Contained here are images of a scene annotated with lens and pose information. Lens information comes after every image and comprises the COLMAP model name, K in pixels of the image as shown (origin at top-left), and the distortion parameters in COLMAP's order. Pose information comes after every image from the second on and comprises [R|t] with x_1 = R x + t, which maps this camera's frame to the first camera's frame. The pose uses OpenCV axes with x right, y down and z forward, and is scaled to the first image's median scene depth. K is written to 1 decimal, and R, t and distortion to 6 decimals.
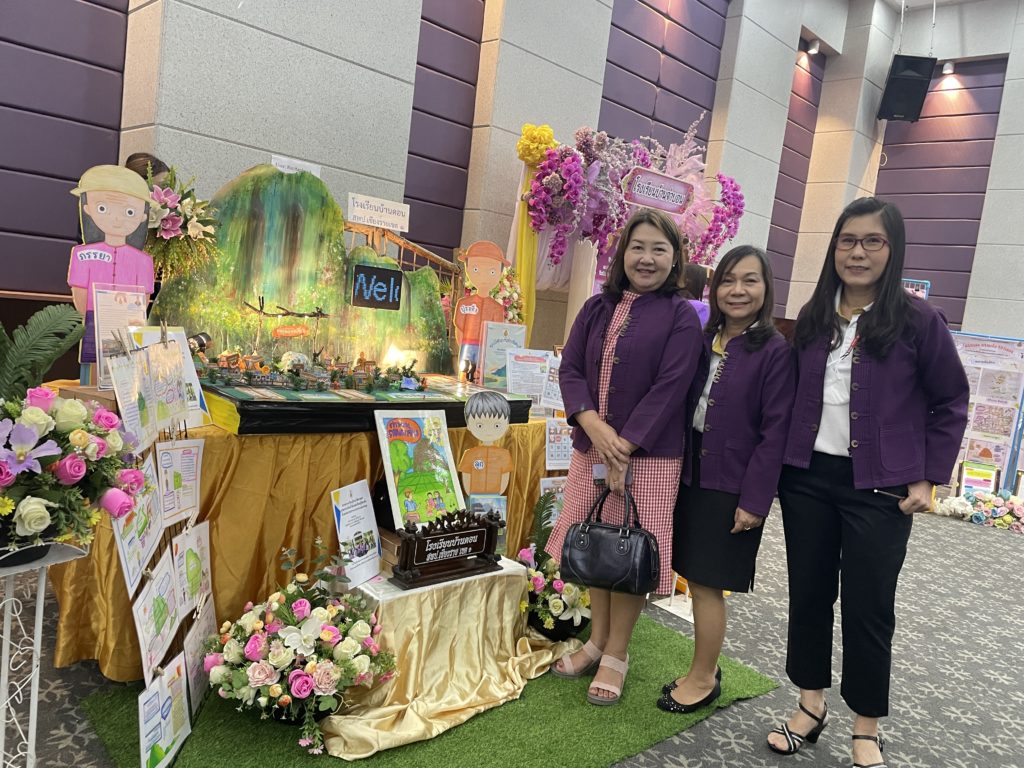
lens RADIAL K [[790.3, 0, 522.8], [0, 790.3, 388.9], [0, 0, 1]] dist [0.086500, -0.083786]
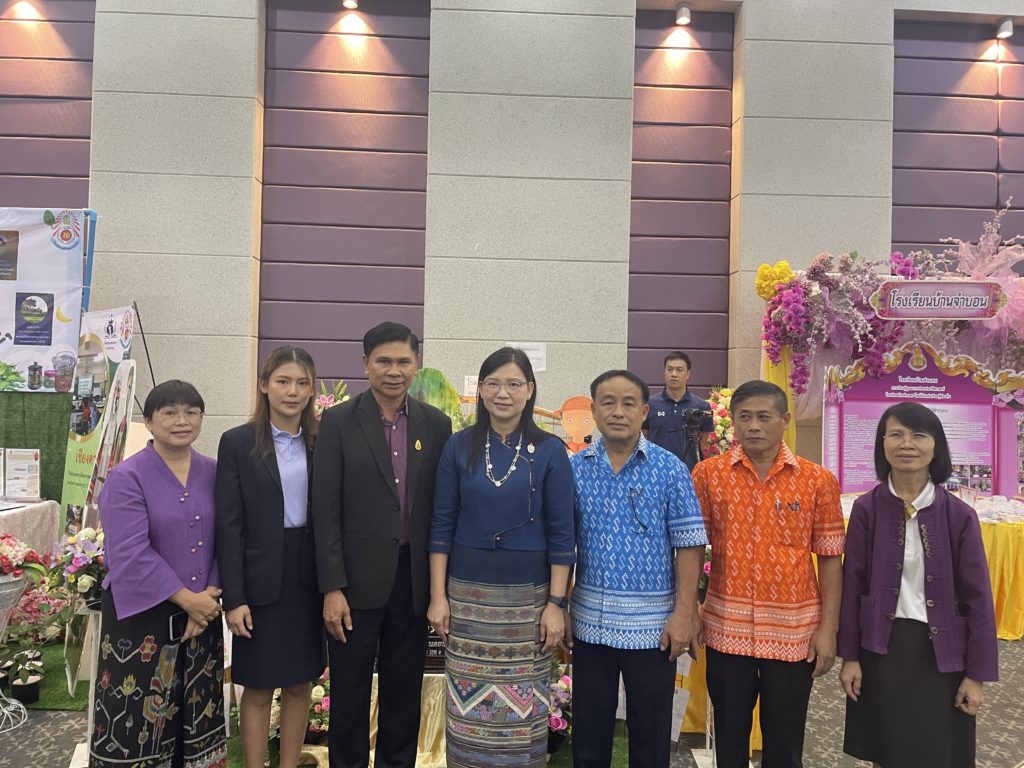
lens RADIAL K [[790.3, 0, 489.0], [0, 790.3, 358.0], [0, 0, 1]] dist [0.086500, -0.083786]
pose [[0.725719, -0.131085, -0.675387, 0.849924], [-0.006133, 0.980409, -0.196876, -0.008013], [0.687963, 0.147019, 0.710698, 0.057689]]
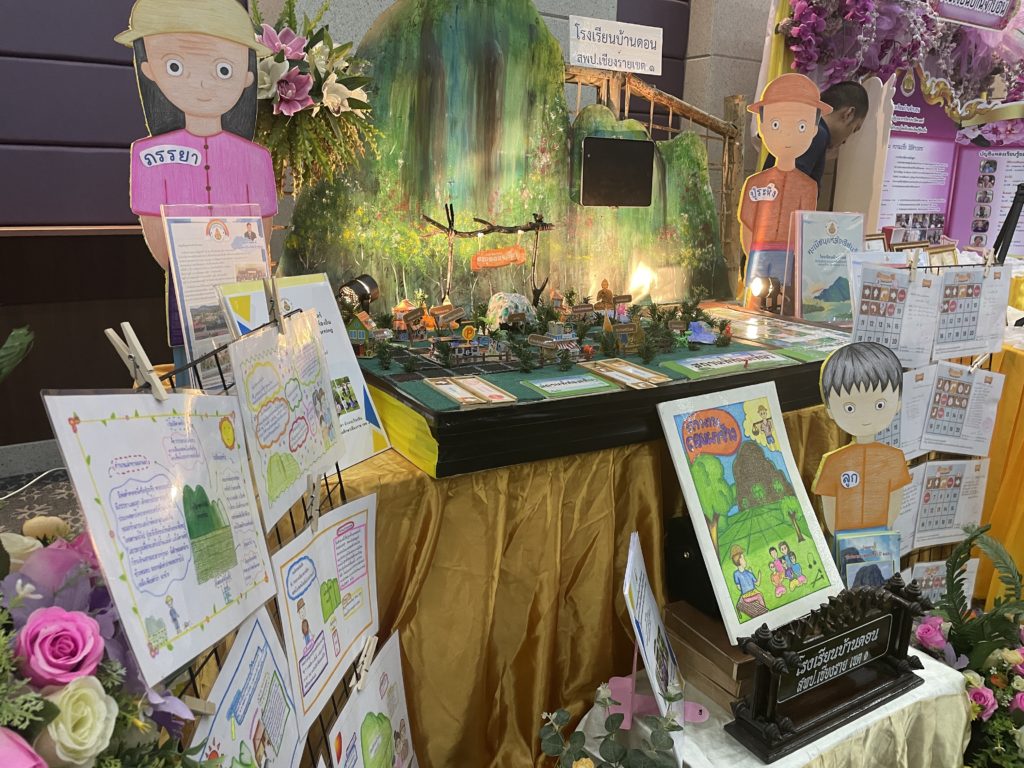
lens RADIAL K [[790.3, 0, 516.9], [0, 790.3, 380.5], [0, 0, 1]] dist [0.086500, -0.083786]
pose [[0.973918, -0.040012, -0.223343, -0.151089], [0.066752, 0.991294, 0.113490, -0.048798], [0.216858, -0.125438, 0.968110, 0.417946]]
